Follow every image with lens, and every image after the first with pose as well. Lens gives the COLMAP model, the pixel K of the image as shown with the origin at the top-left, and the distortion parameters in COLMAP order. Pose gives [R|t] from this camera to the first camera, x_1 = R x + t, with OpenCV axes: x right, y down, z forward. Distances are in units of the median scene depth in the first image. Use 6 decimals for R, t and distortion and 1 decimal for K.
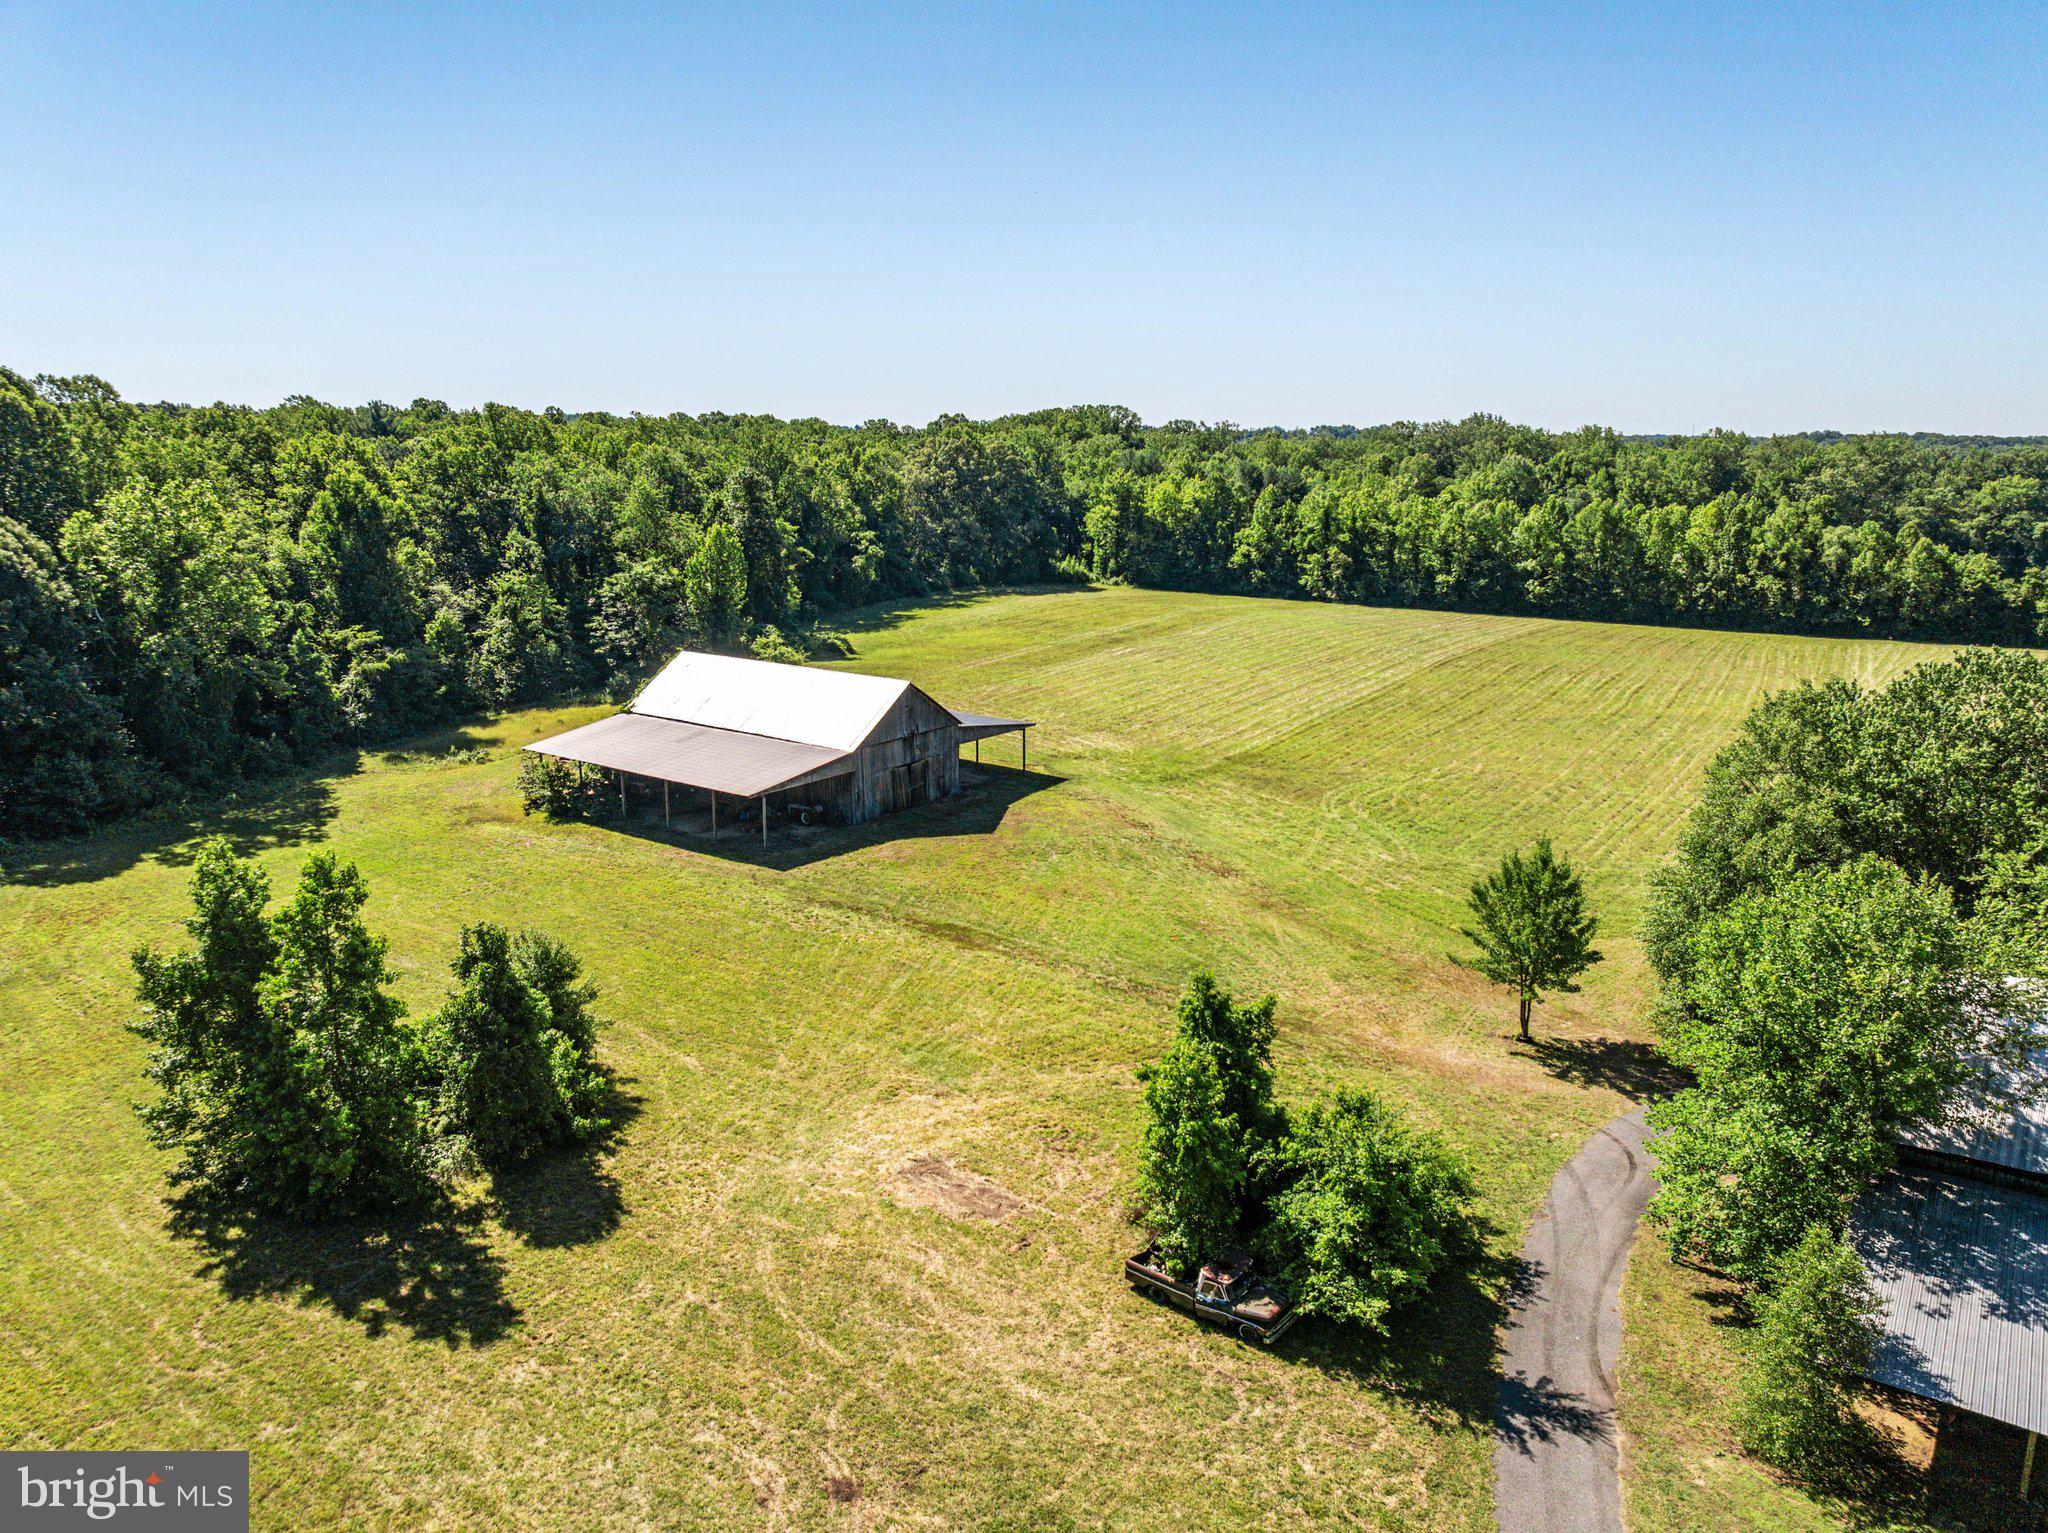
lens RADIAL K [[1451.1, 0, 1032.9], [0, 1451.1, 757.9], [0, 0, 1]] dist [-0.033769, 0.004202]
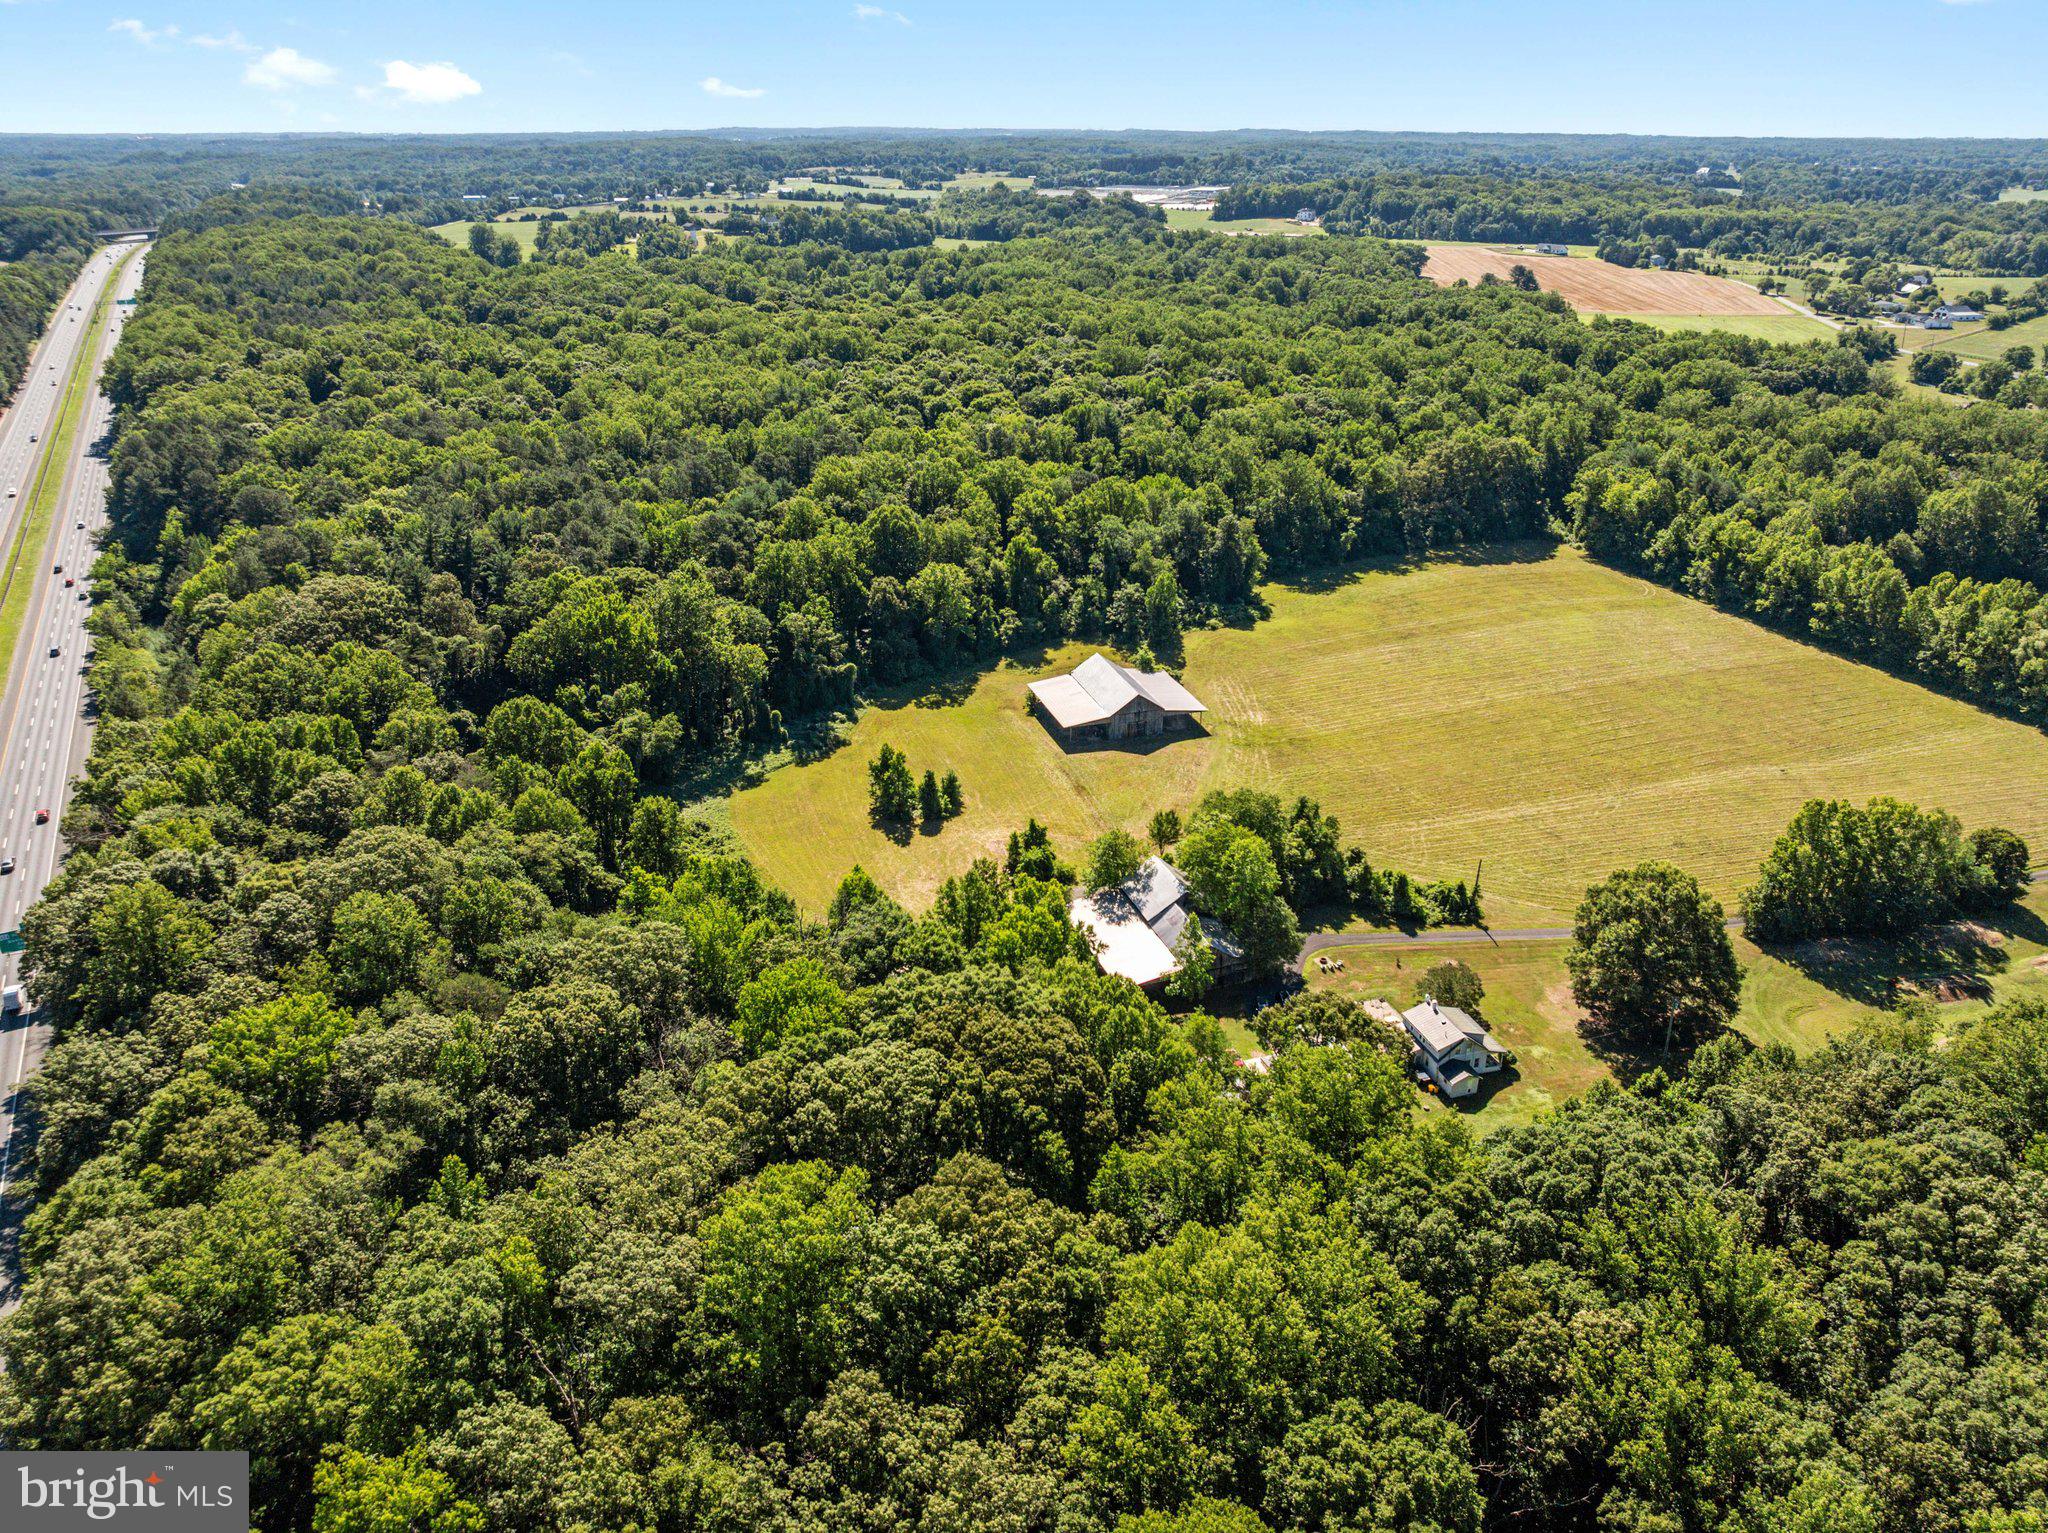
lens RADIAL K [[1451.1, 0, 1028.5], [0, 1451.1, 777.3], [0, 0, 1]] dist [-0.033769, 0.004202]
pose [[0.814031, 0.246244, -0.526039, 1.992564], [-0.128618, 0.959620, 0.250174, -0.908841], [0.566401, -0.135991, 0.812832, -2.243693]]
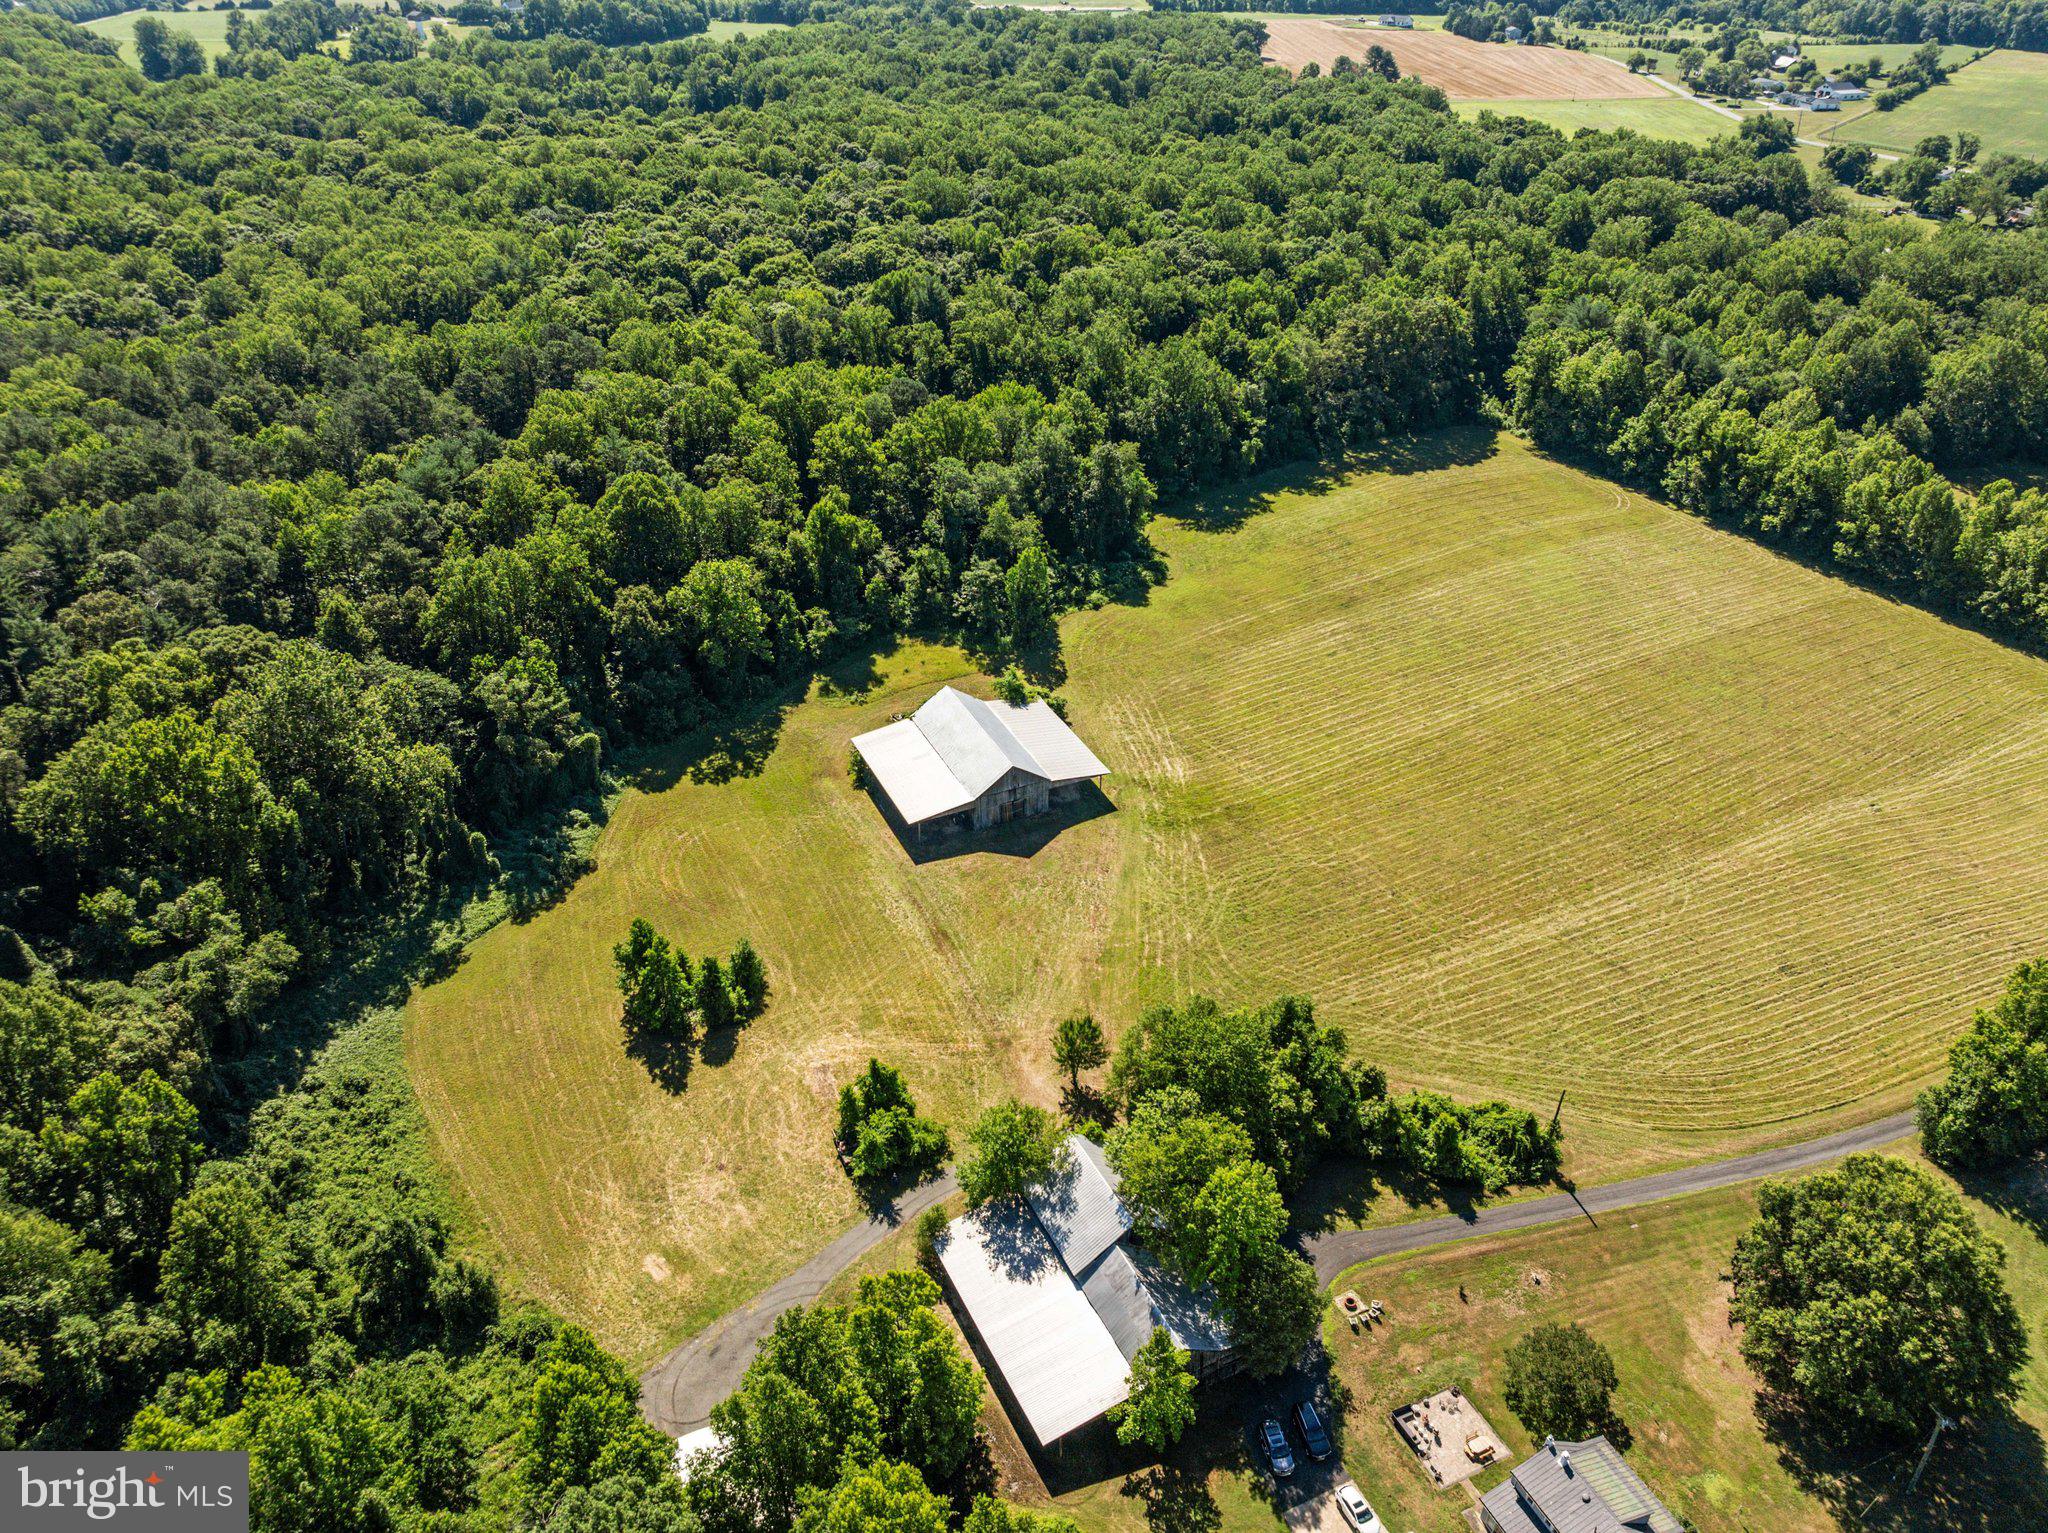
lens RADIAL K [[1451.1, 0, 1028.6], [0, 1451.1, 770.1], [0, 0, 1]] dist [-0.033769, 0.004202]
pose [[0.881589, 0.250757, -0.399903, 1.132005], [-0.099638, 0.926989, 0.361612, -1.198466], [0.461383, -0.278948, 0.842208, -0.990219]]
